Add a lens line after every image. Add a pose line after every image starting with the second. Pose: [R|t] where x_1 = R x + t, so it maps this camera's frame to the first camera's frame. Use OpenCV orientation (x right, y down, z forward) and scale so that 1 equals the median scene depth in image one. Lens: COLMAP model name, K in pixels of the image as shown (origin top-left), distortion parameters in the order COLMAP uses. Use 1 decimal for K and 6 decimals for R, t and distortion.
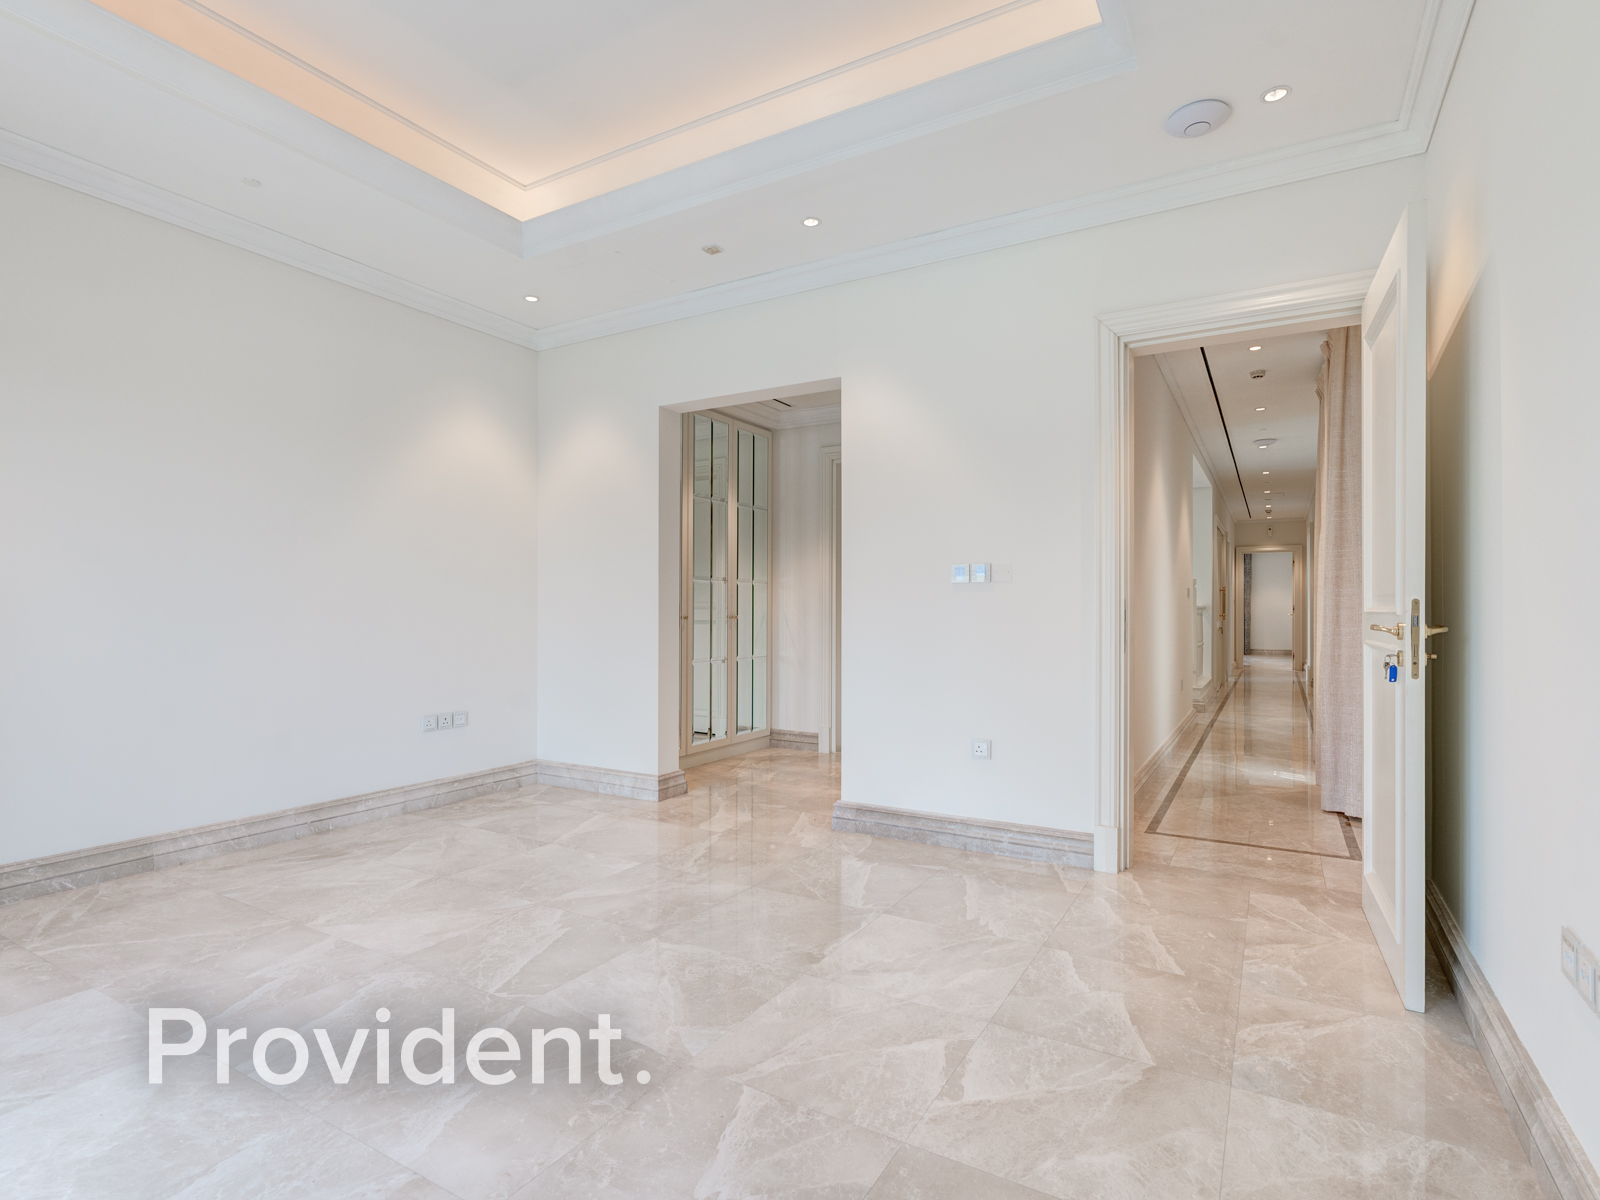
lens RADIAL K [[821.5, 0, 800.4], [0, 821.5, 602.6], [0, 0, 1]] dist [-0.001623, 0.001145]
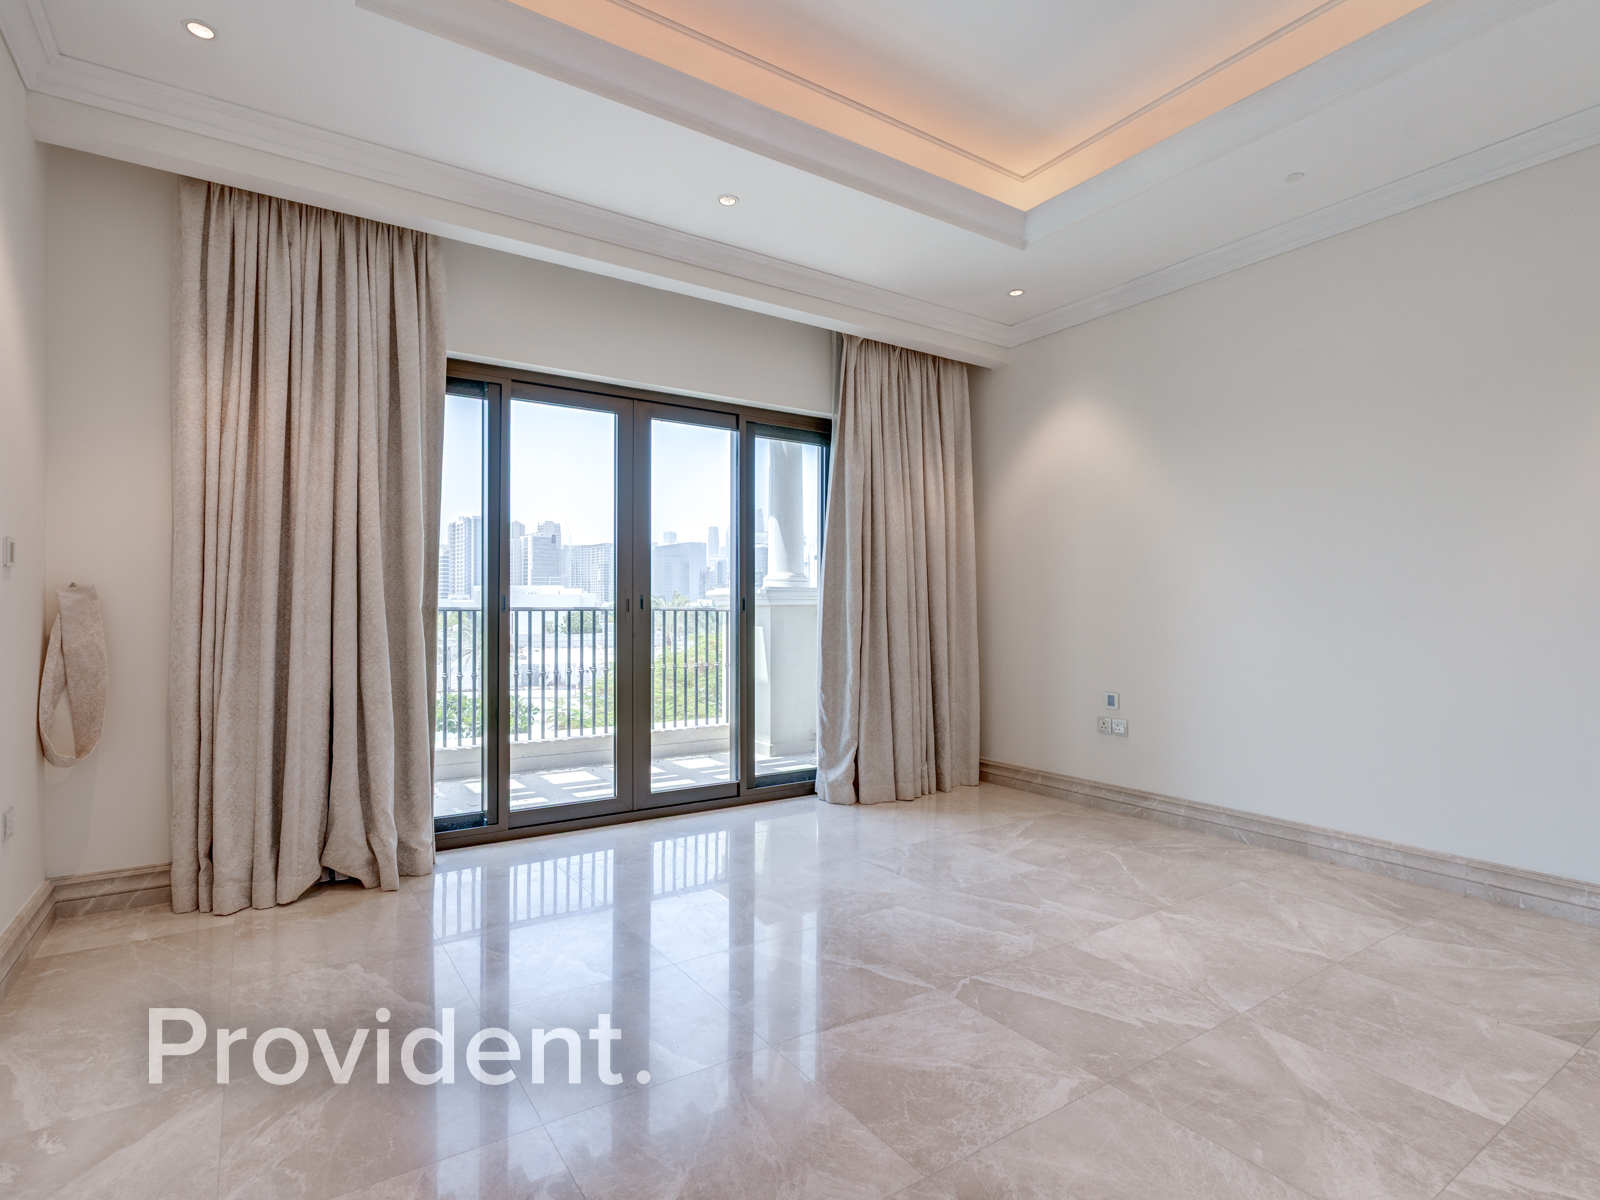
lens RADIAL K [[821.5, 0, 810.1], [0, 821.5, 600.5], [0, 0, 1]] dist [-0.001623, 0.001145]
pose [[-0.433541, -0.013959, -0.901026, 0.502317], [0.006156, 0.999811, -0.018452, 0.006899], [0.901113, -0.013547, -0.433373, 0.955281]]
